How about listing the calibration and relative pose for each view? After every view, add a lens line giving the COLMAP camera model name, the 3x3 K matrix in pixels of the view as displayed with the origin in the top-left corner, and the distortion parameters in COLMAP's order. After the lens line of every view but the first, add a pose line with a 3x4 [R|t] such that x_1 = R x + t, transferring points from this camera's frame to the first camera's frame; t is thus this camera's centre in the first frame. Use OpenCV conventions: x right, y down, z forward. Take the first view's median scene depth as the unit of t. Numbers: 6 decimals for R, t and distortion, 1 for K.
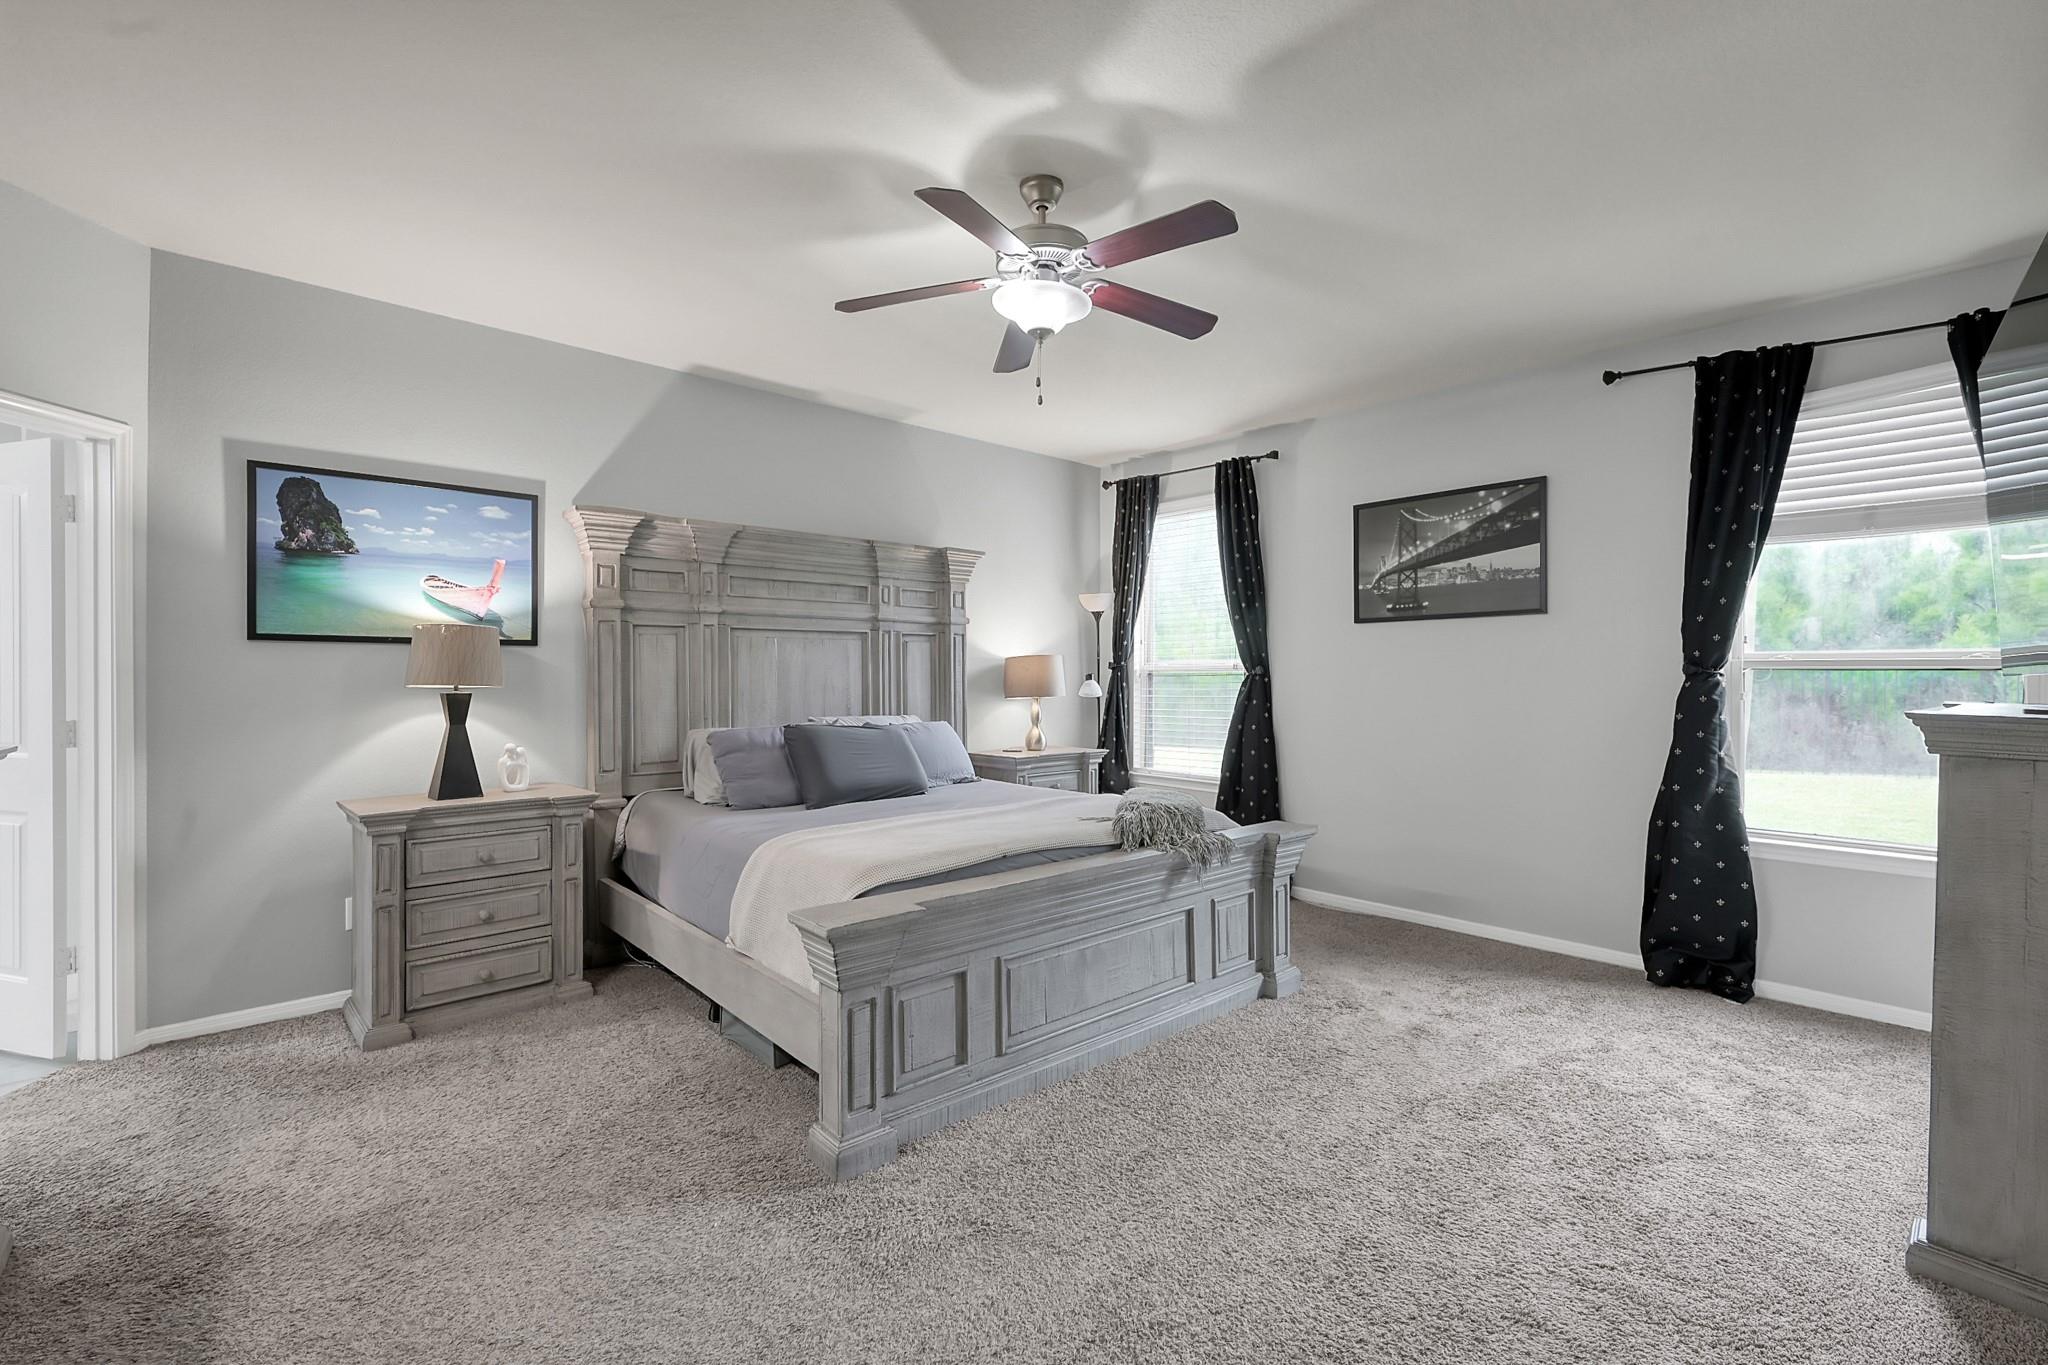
lens RADIAL K [[900.4, 0, 1020.6], [0, 900.4, 673.5], [0, 0, 1]] dist [0.001739, 0.000155]
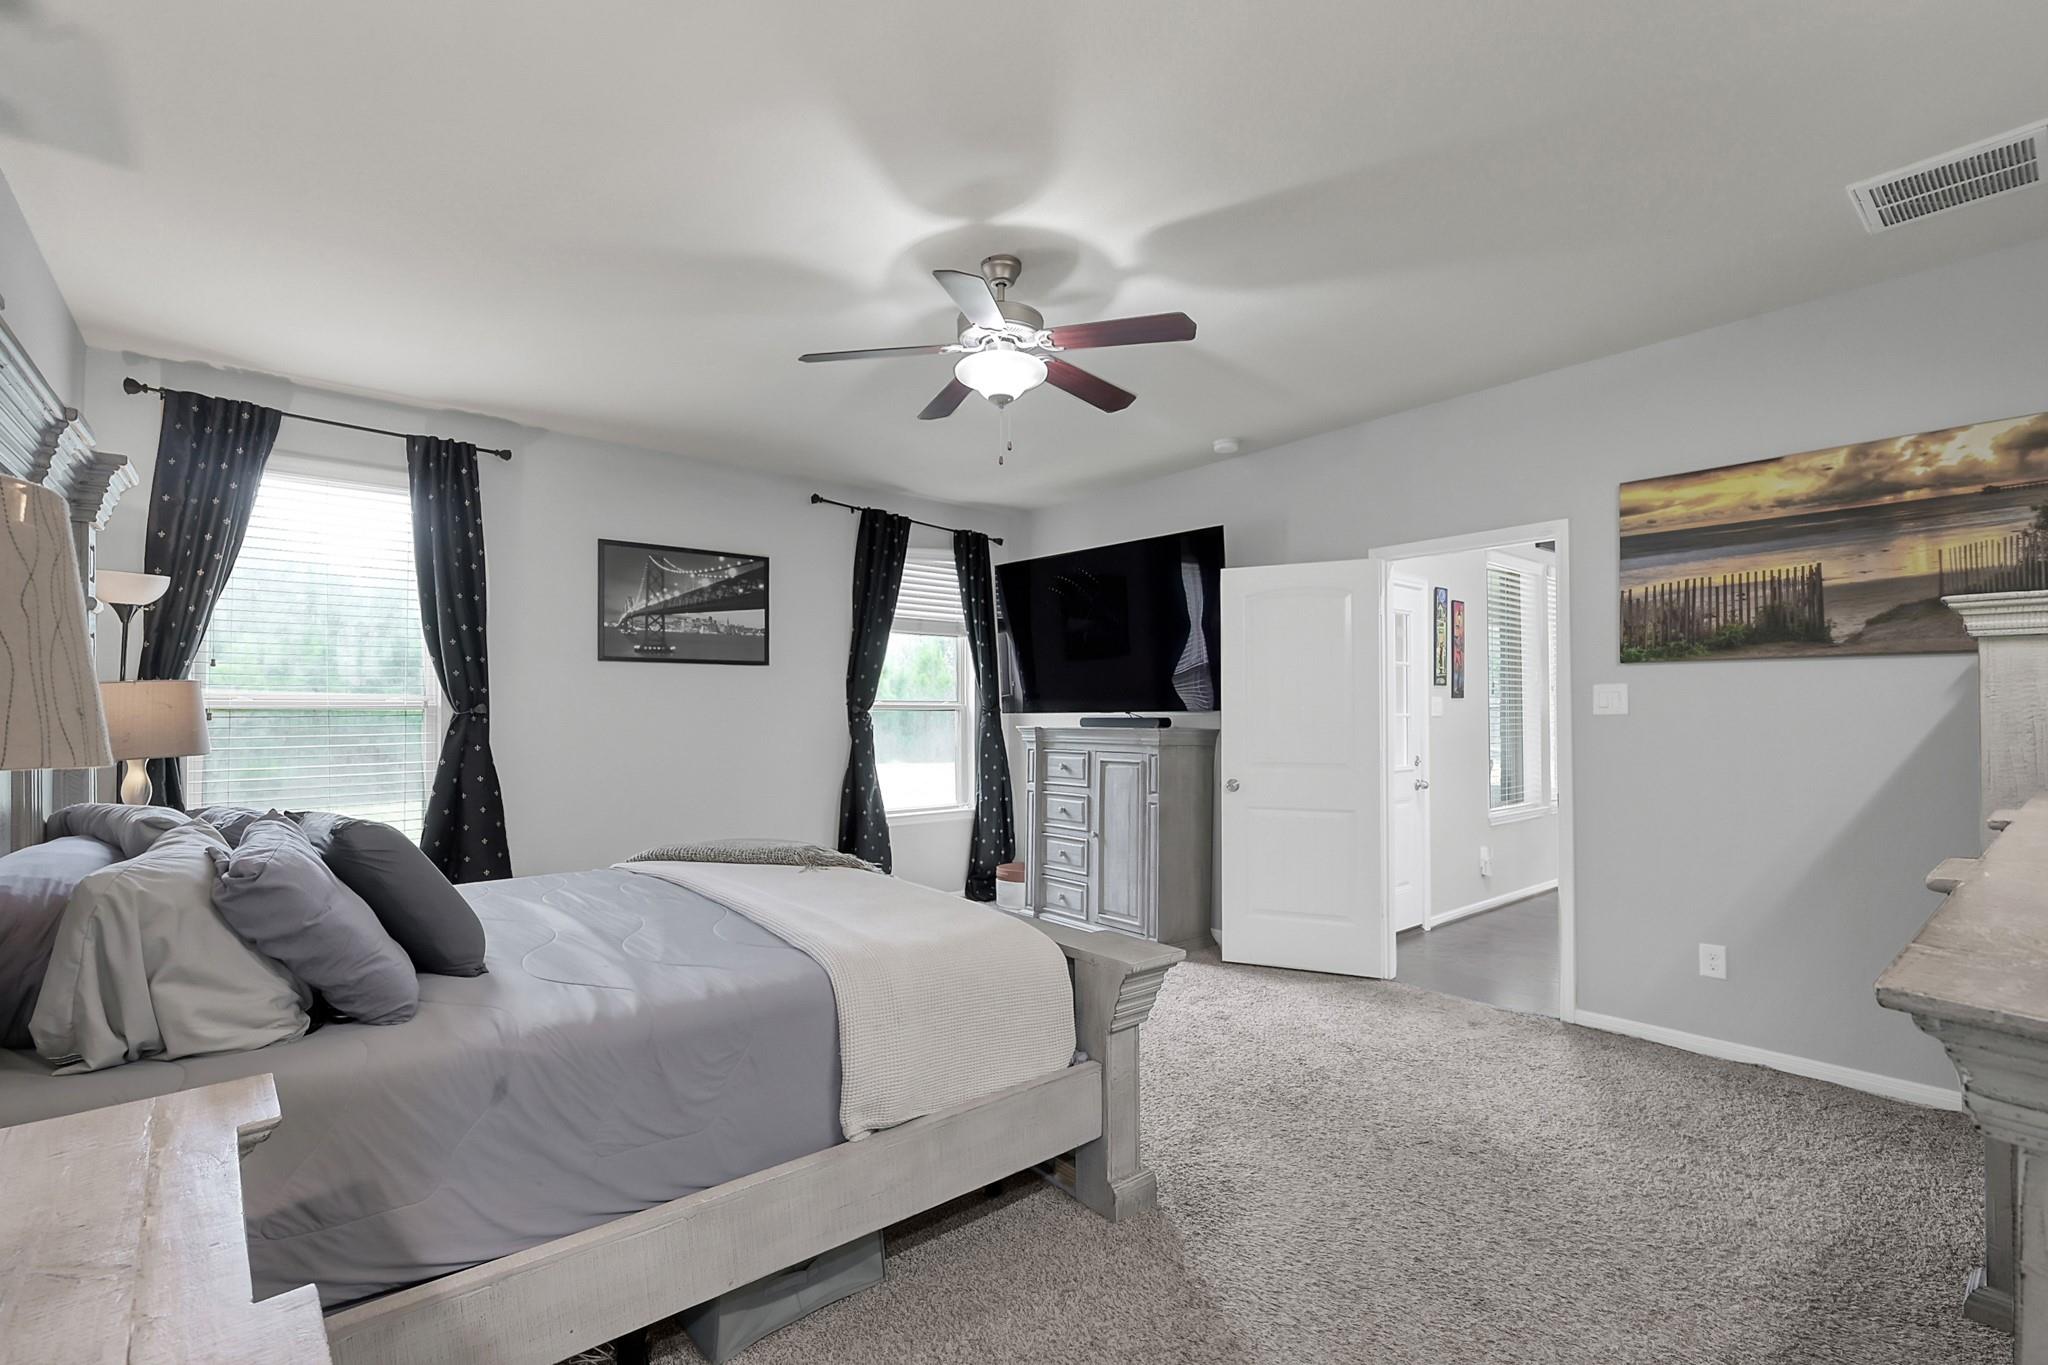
lens RADIAL K [[900.4, 0, 1020.2], [0, 900.4, 697.6], [0, 0, 1]] dist [0.001739, 0.000155]
pose [[0.035709, 0.024976, 0.999050, -0.608523], [0.007455, 0.999653, -0.025257, 0.012003], [-0.999334, 0.008350, 0.035510, 0.547566]]
